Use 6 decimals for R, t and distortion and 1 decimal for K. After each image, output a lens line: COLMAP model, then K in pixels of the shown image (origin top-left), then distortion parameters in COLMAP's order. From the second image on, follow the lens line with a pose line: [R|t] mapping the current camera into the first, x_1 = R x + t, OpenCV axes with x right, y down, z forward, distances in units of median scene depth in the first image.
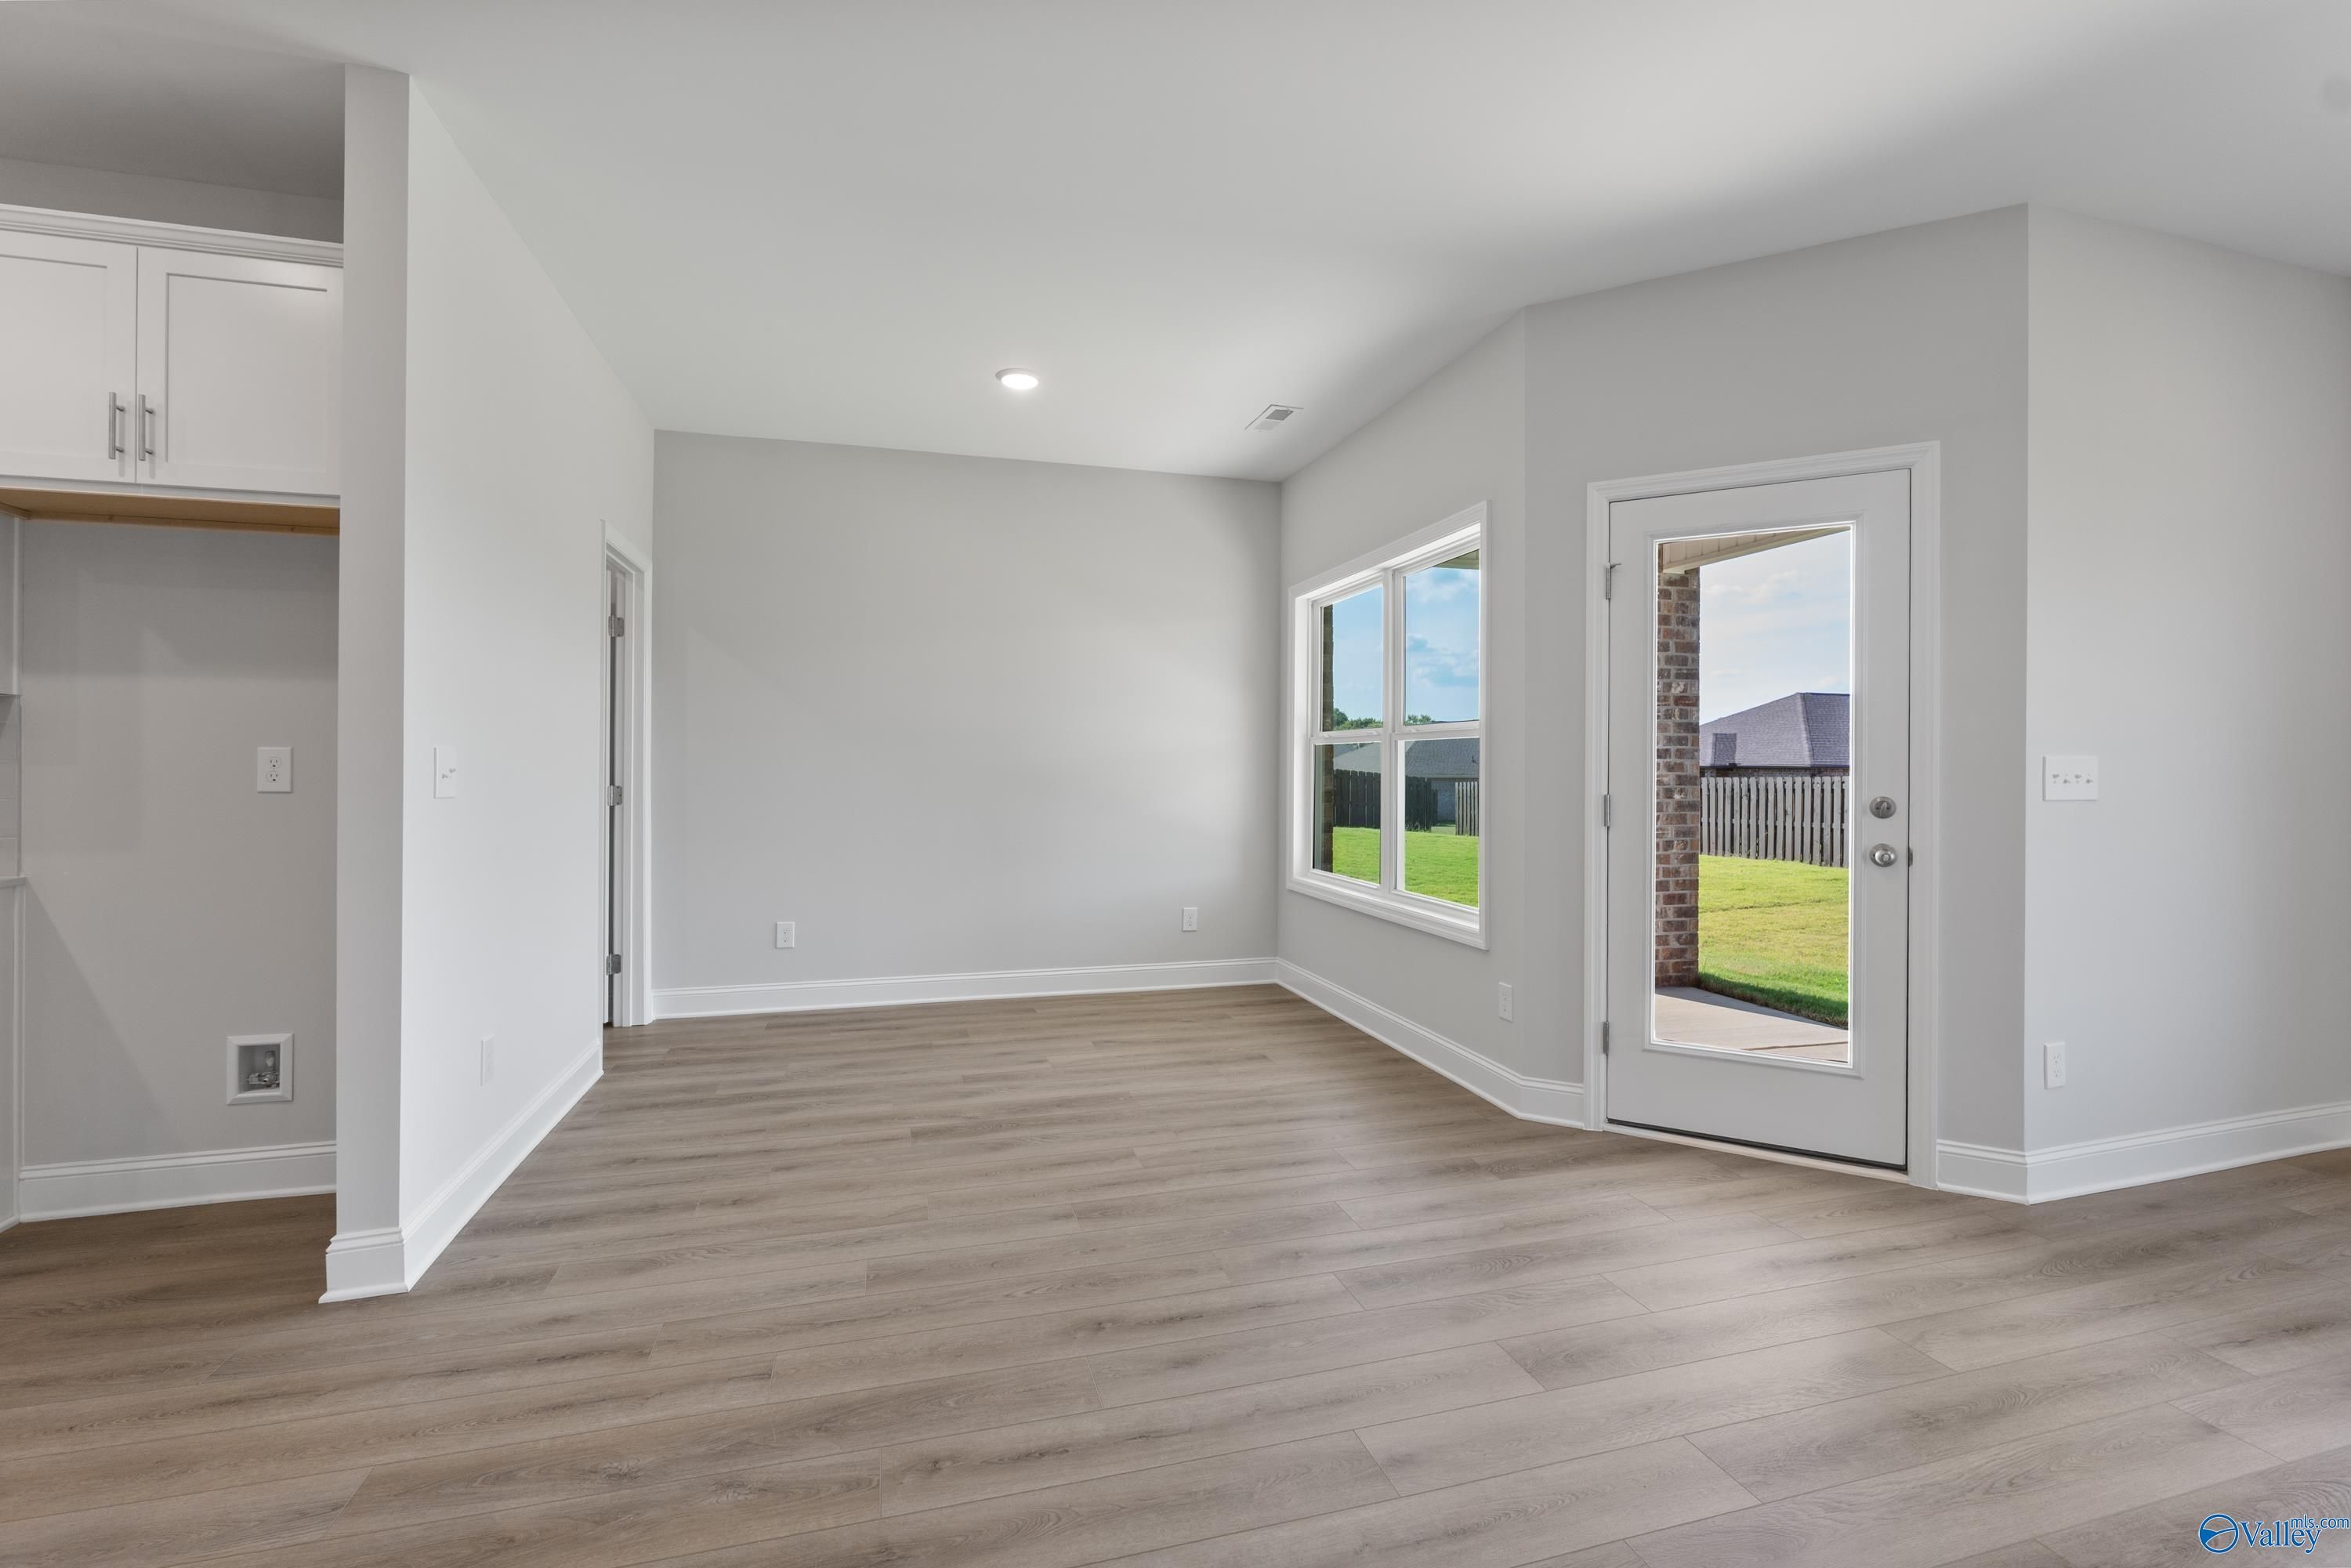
lens RADIAL K [[1035.4, 0, 1184.4], [0, 1035.4, 770.2], [0, 0, 1]] dist [-0.002271, -0.000381]
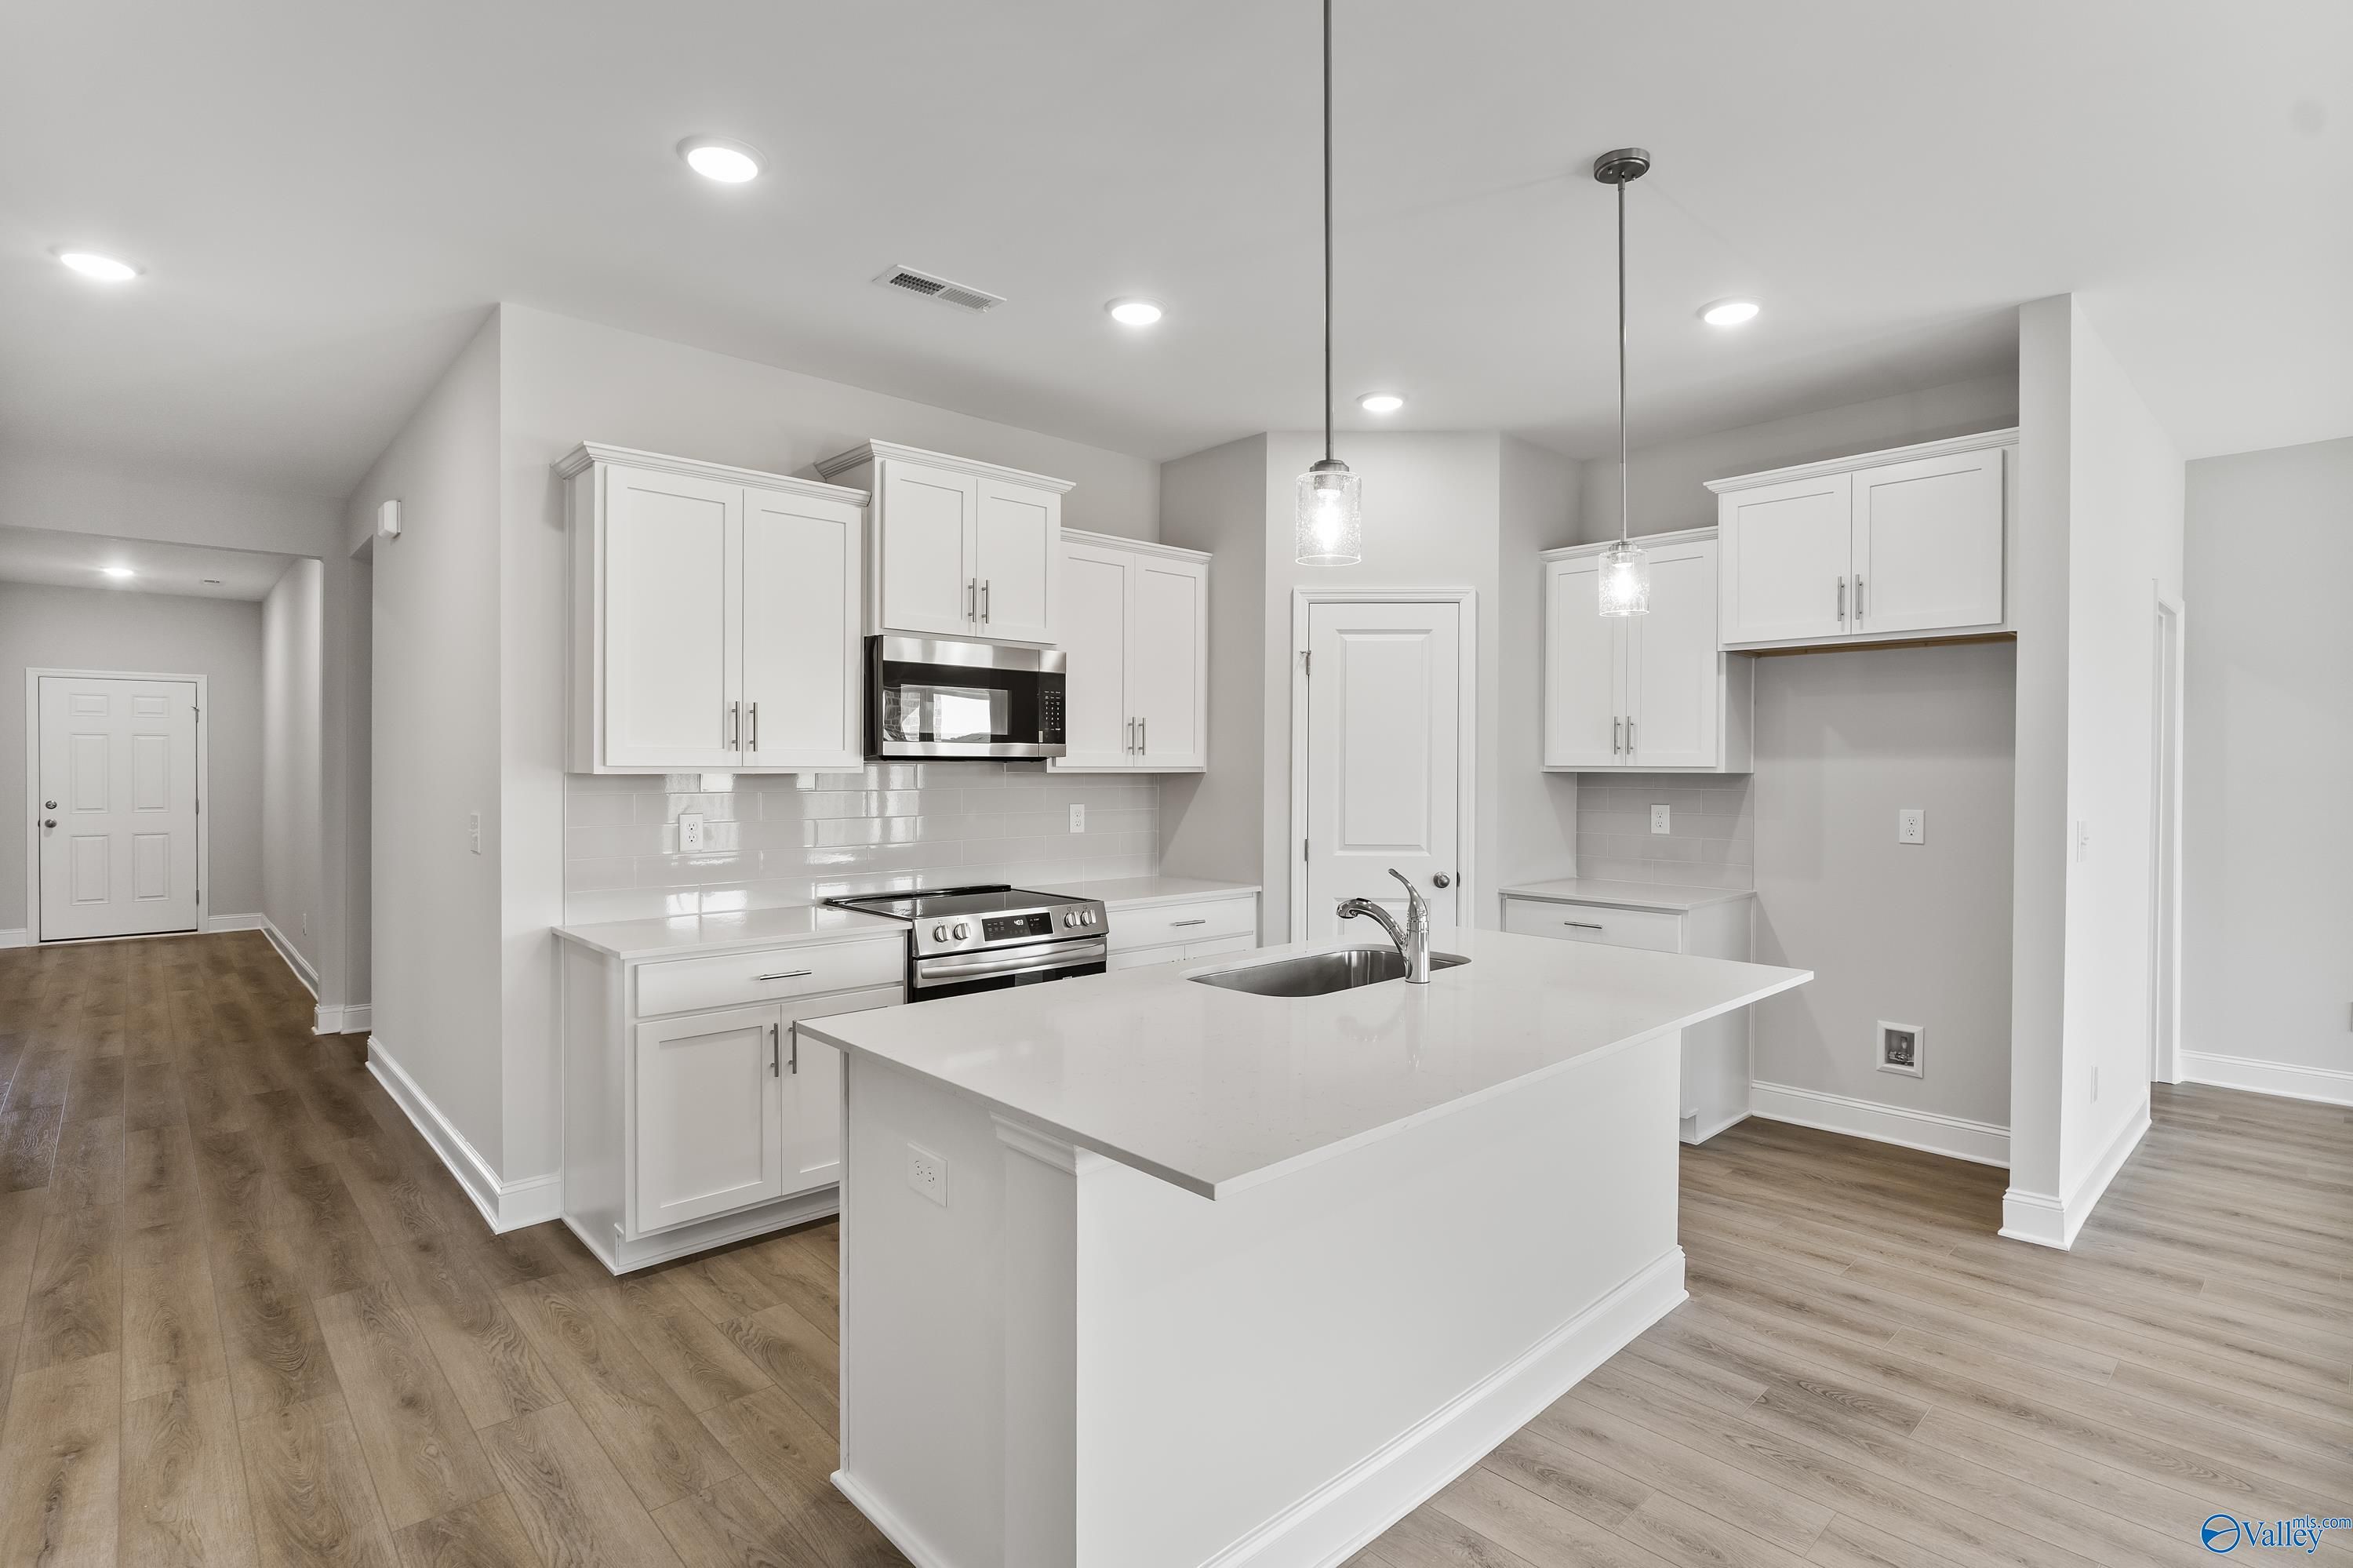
lens RADIAL K [[1132.5, 0, 1185.4], [0, 1132.5, 778.7], [0, 0, 1]] dist [-0.001858, -0.002480]
pose [[0.455824, 0.006809, -0.890044, -0.010808], [-0.005838, 0.999972, 0.004660, -0.067660], [0.890051, 0.003072, 0.455851, -0.527348]]
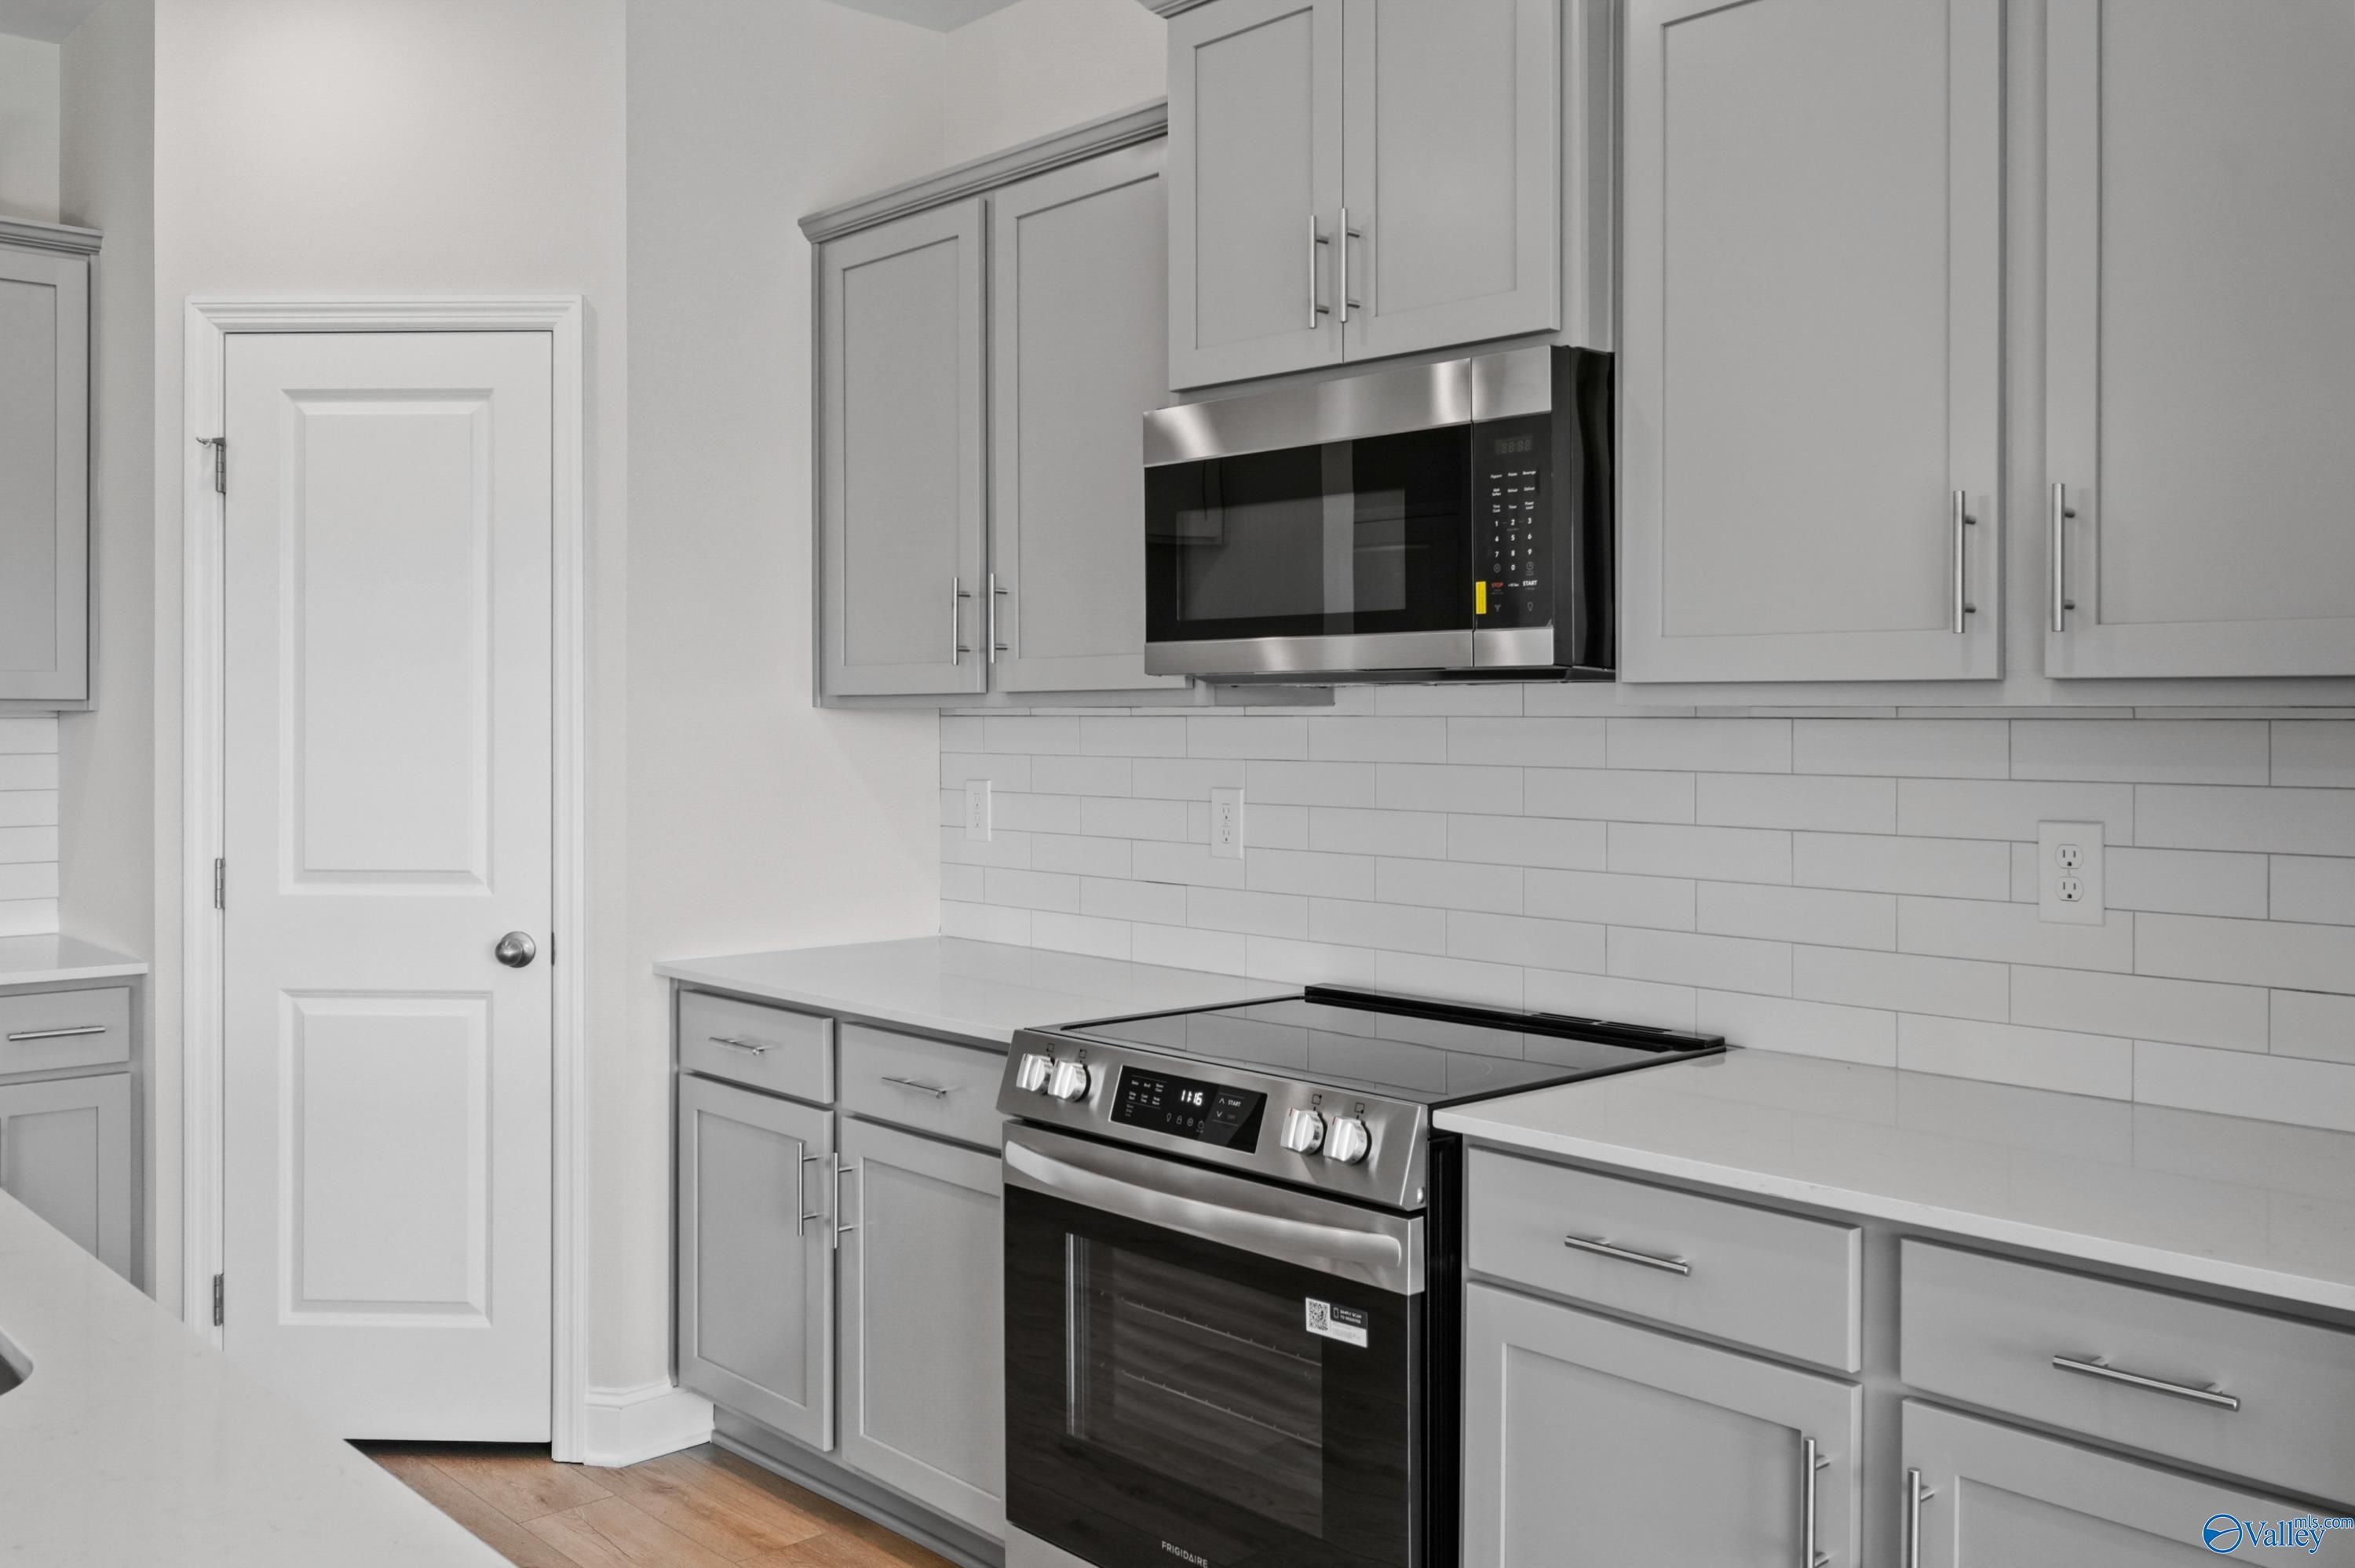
lens RADIAL K [[2036.2, 0, 1172.5], [0, 2036.2, 694.1], [0, 0, 1]] dist [-0.002839, -0.009734]
pose [[0.453538, -0.011480, -0.891163, 0.072169], [-0.000062, 0.999917, -0.012913, -0.062727], [0.891237, 0.005912, 0.453499, 0.380188]]
